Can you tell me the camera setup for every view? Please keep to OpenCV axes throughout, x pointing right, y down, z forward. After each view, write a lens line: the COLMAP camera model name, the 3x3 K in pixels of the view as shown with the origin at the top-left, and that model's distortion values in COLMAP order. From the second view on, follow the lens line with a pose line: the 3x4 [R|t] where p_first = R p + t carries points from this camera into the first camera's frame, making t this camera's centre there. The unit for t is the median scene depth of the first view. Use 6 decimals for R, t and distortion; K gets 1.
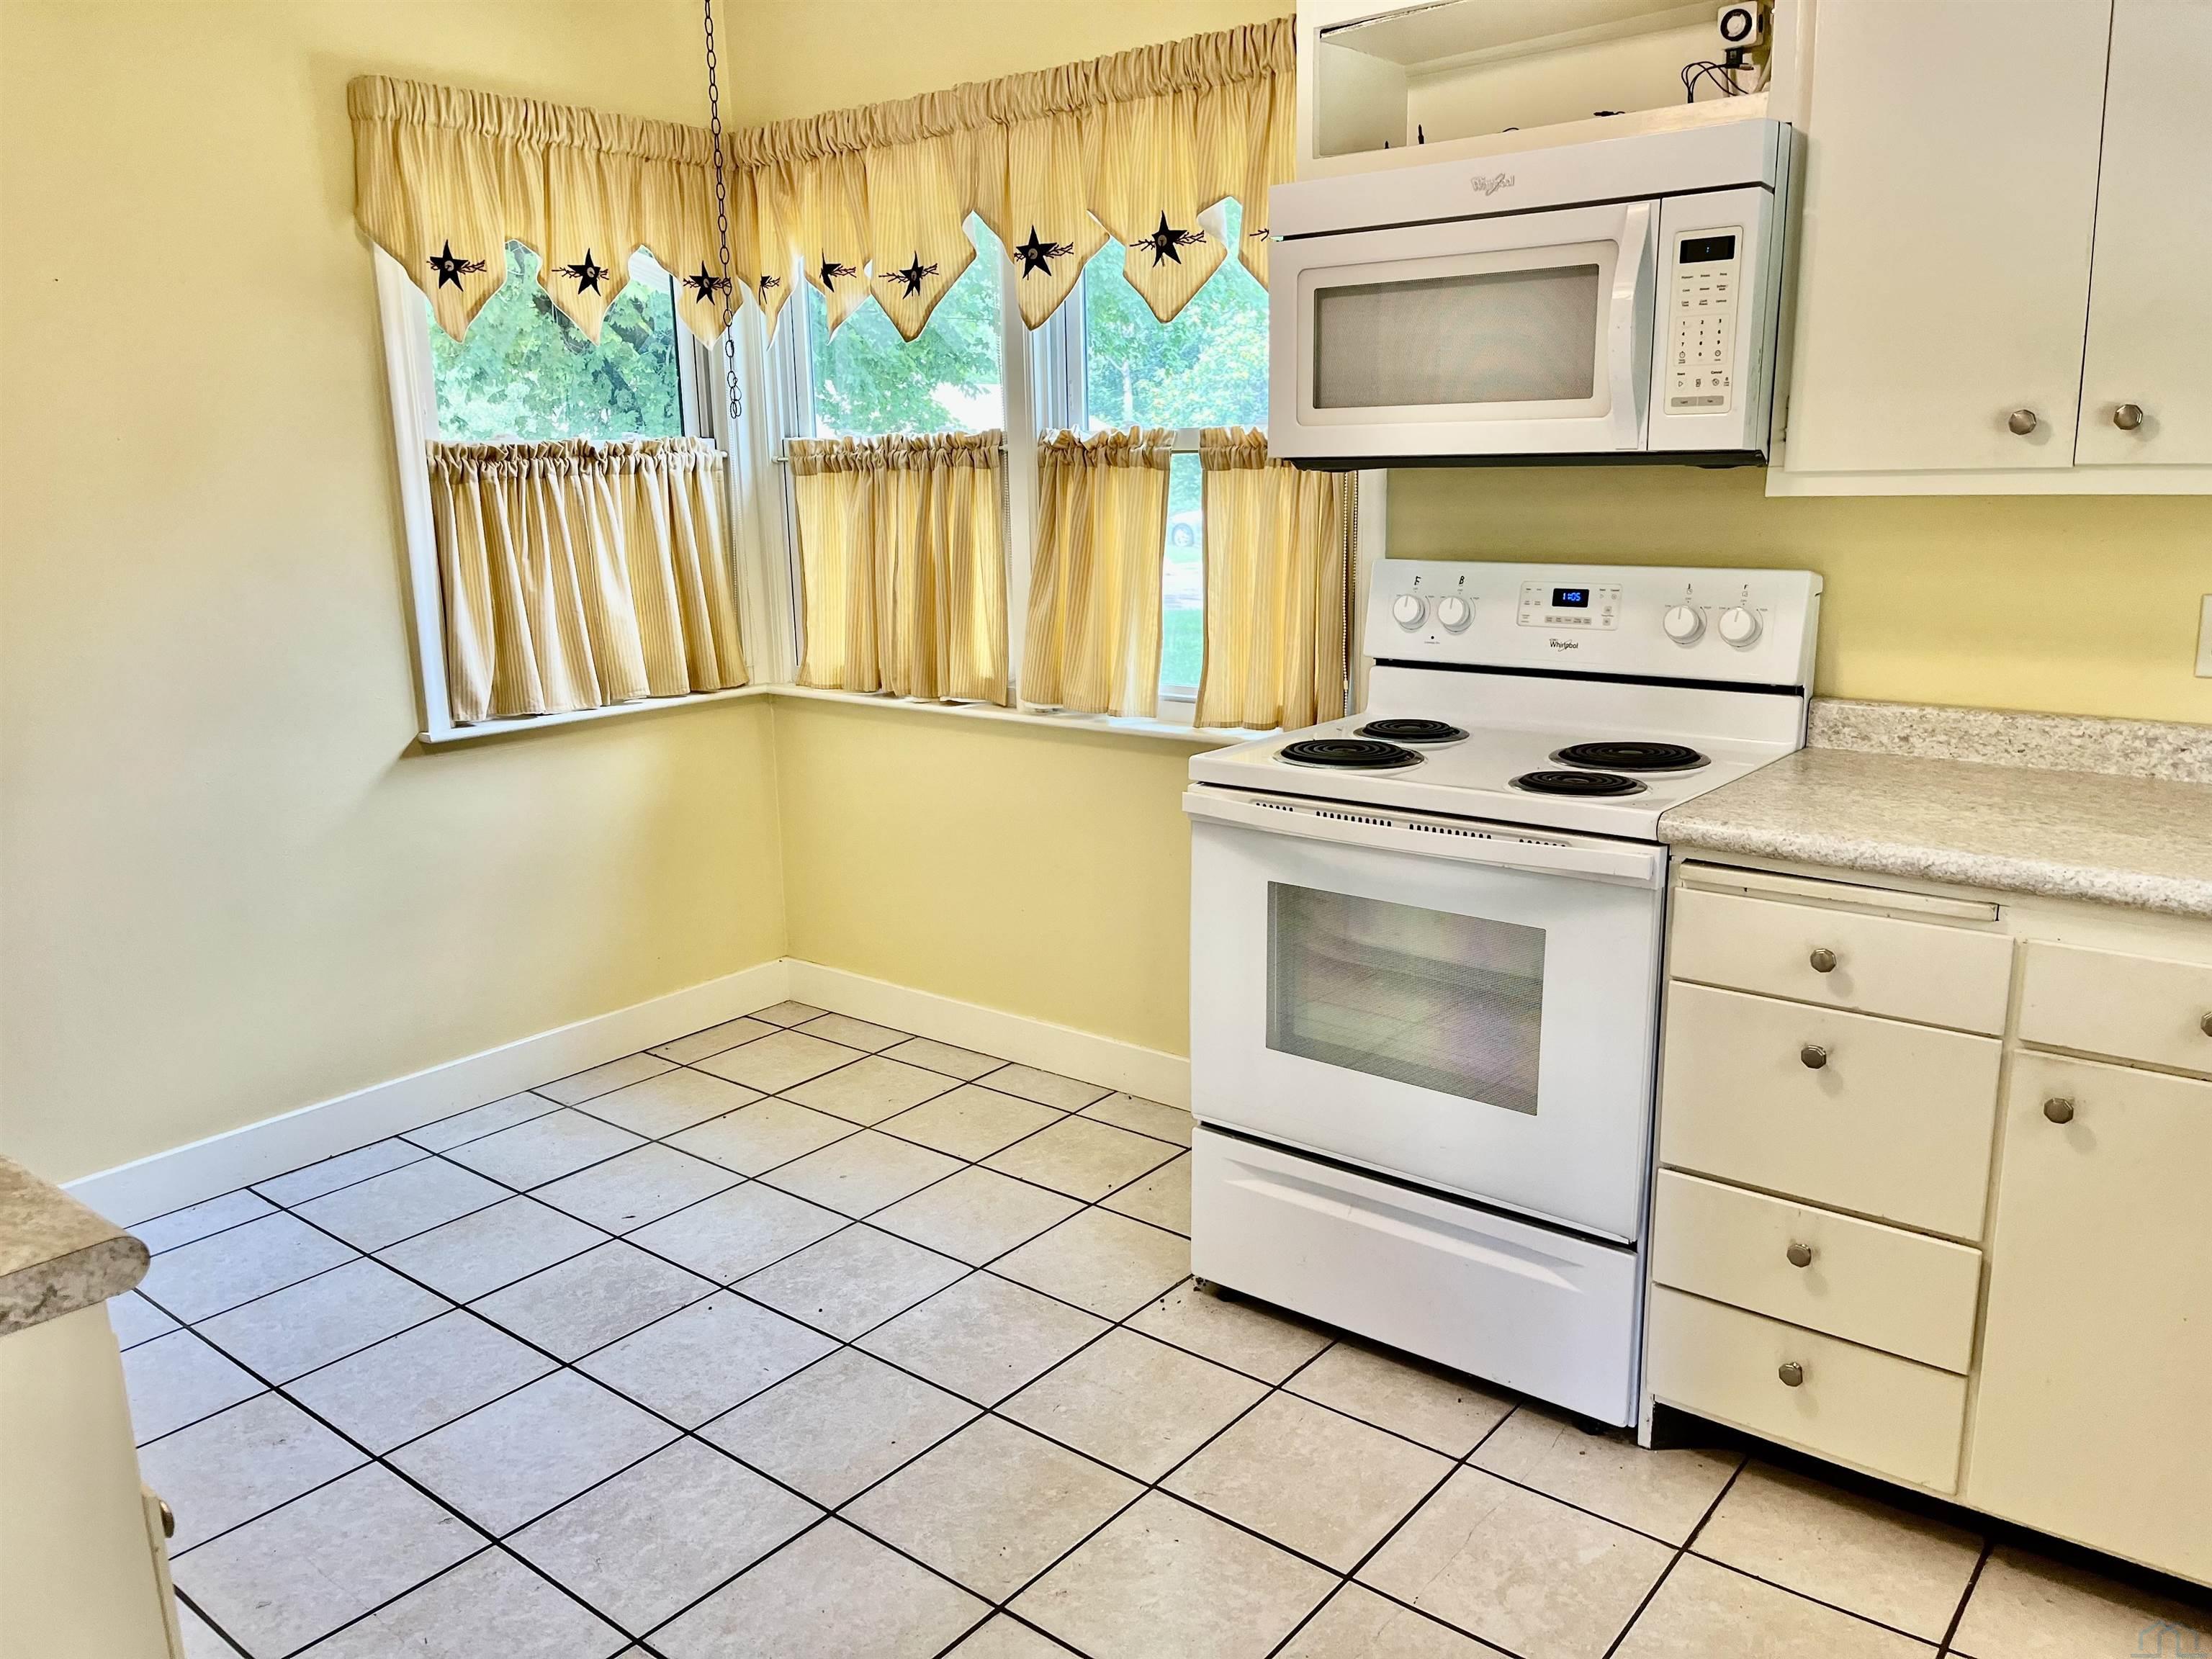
lens RADIAL K [[1666.1, 0, 1089.9], [0, 1666.1, 813.4], [0, 0, 1]] dist [0.057900, -0.076692]
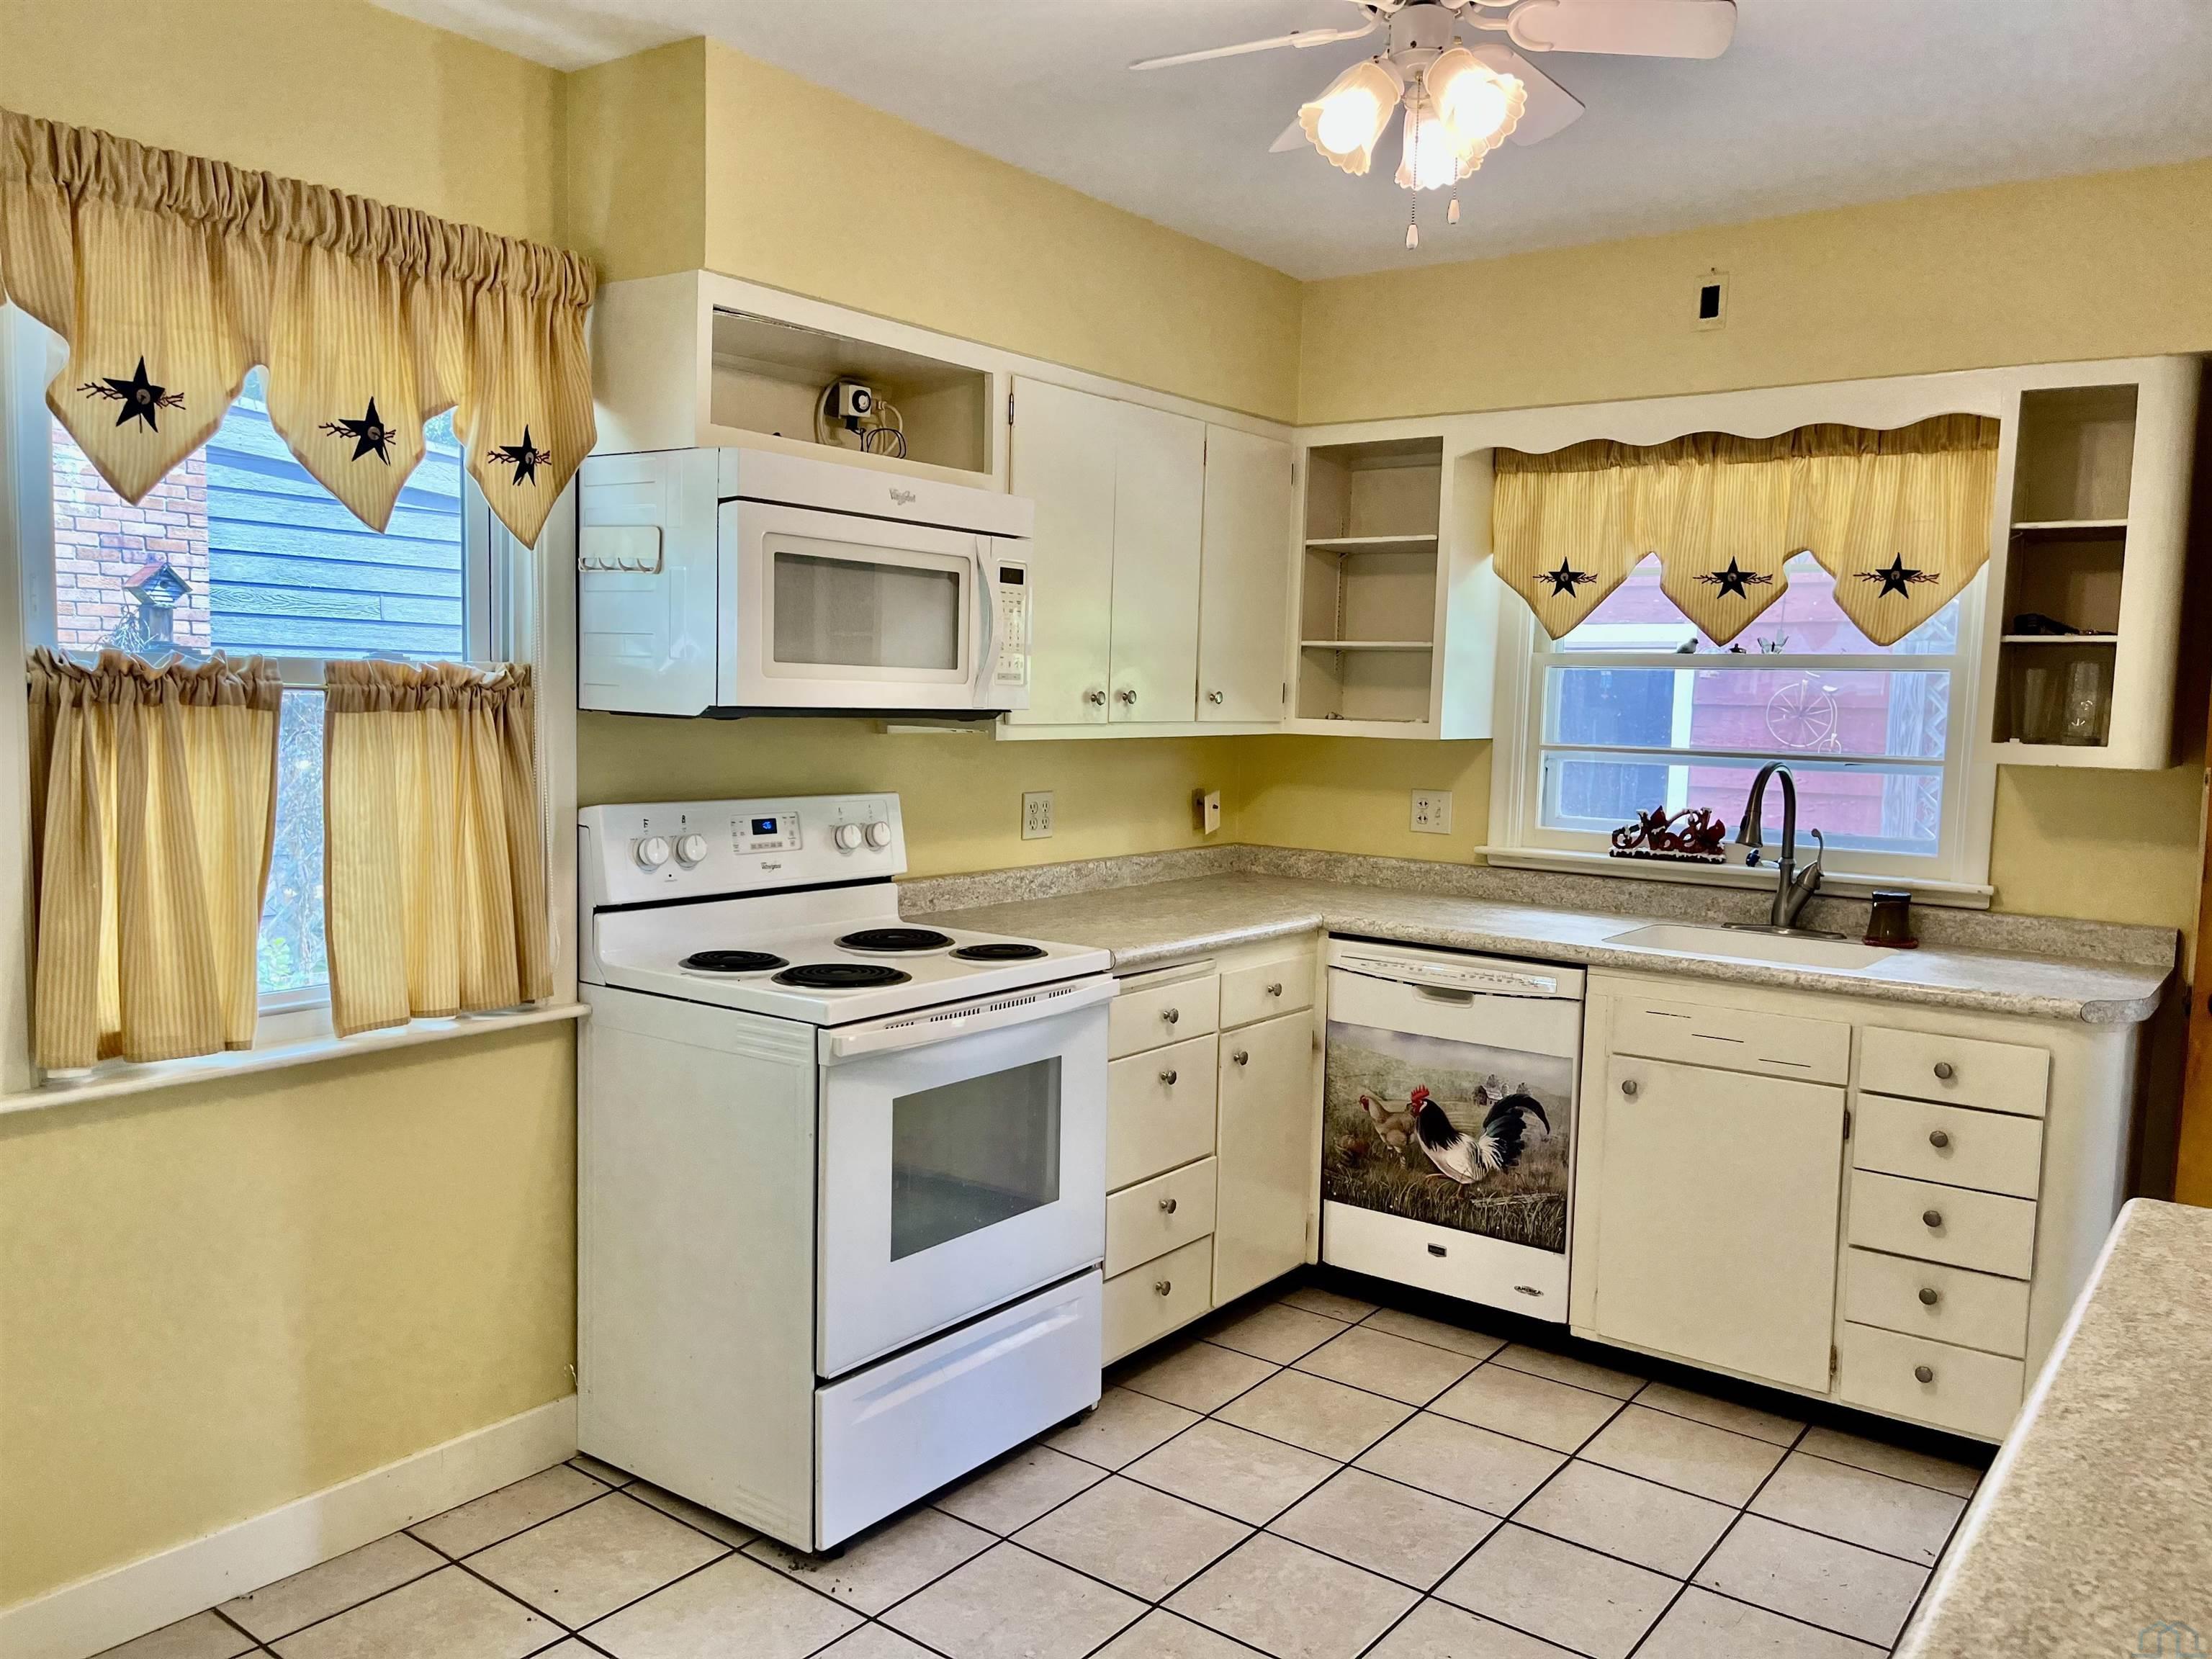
lens RADIAL K [[1666.1, 0, 1089.9], [0, 1666.1, 813.4], [0, 0, 1]] dist [0.057900, -0.076692]
pose [[-0.039091, -0.053755, 0.997789, -0.928871], [0.188688, 0.980190, 0.060199, -0.173945], [-0.981259, 0.190624, -0.028173, 0.853685]]
